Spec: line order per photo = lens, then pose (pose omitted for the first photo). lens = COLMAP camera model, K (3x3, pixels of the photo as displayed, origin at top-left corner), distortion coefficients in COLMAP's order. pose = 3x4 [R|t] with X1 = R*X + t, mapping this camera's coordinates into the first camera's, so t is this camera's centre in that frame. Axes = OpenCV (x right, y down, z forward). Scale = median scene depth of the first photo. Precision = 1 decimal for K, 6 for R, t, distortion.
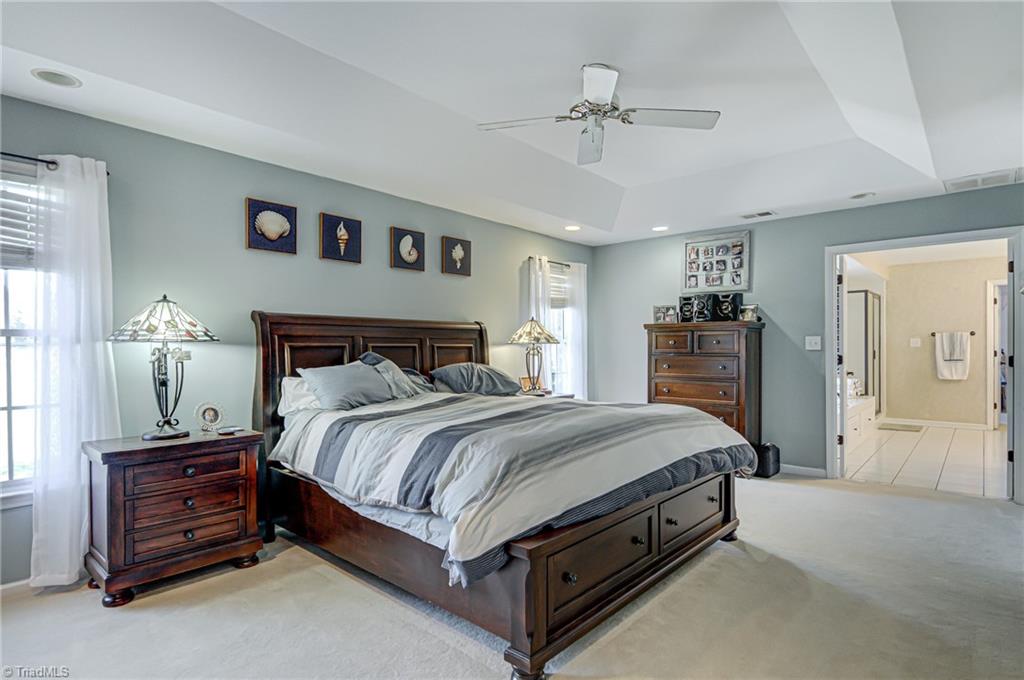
lens RADIAL K [[537.7, 0, 515.8], [0, 537.7, 347.2], [0, 0, 1]] dist [0.030556, -0.029627]
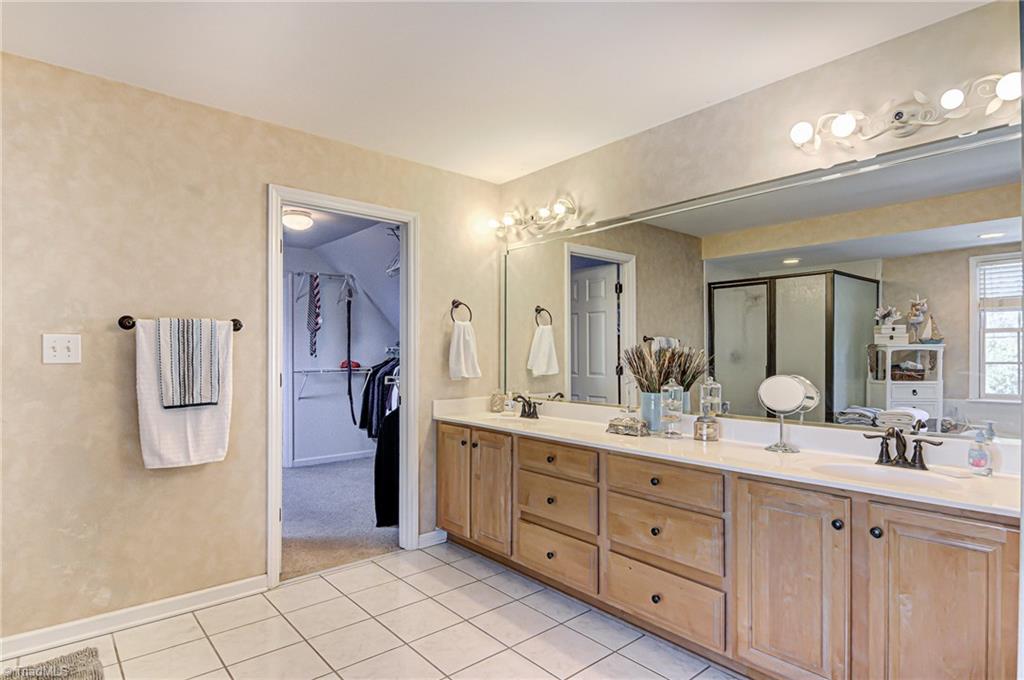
lens RADIAL K [[537.7, 0, 515.8], [0, 537.7, 347.2], [0, 0, 1]] dist [0.030556, -0.029627]
pose [[0.126012, 0.015626, 0.991906, 0.719023], [-0.003632, 0.999876, -0.015290, -0.008492], [-0.992022, -0.001676, 0.126053, 1.077692]]
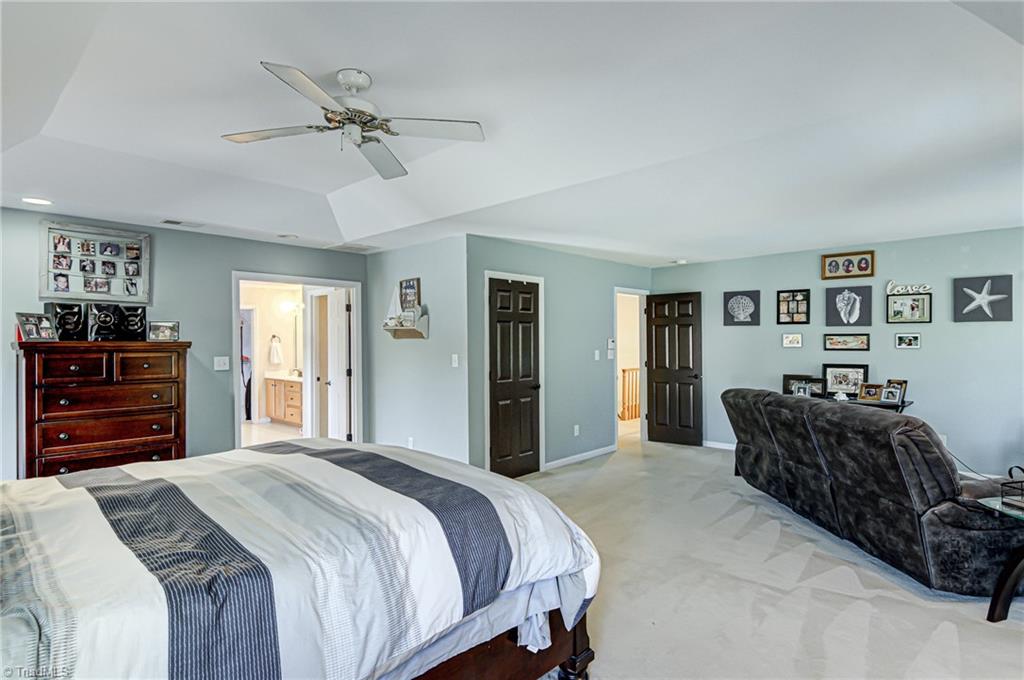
lens RADIAL K [[537.7, 0, 515.8], [0, 537.7, 347.2], [0, 0, 1]] dist [0.030556, -0.029627]
pose [[0.034161, -0.002756, 0.999413, -0.397284], [0.007723, 0.999967, 0.002494, -0.032810], [-0.999386, 0.007633, 0.034182, 0.376789]]
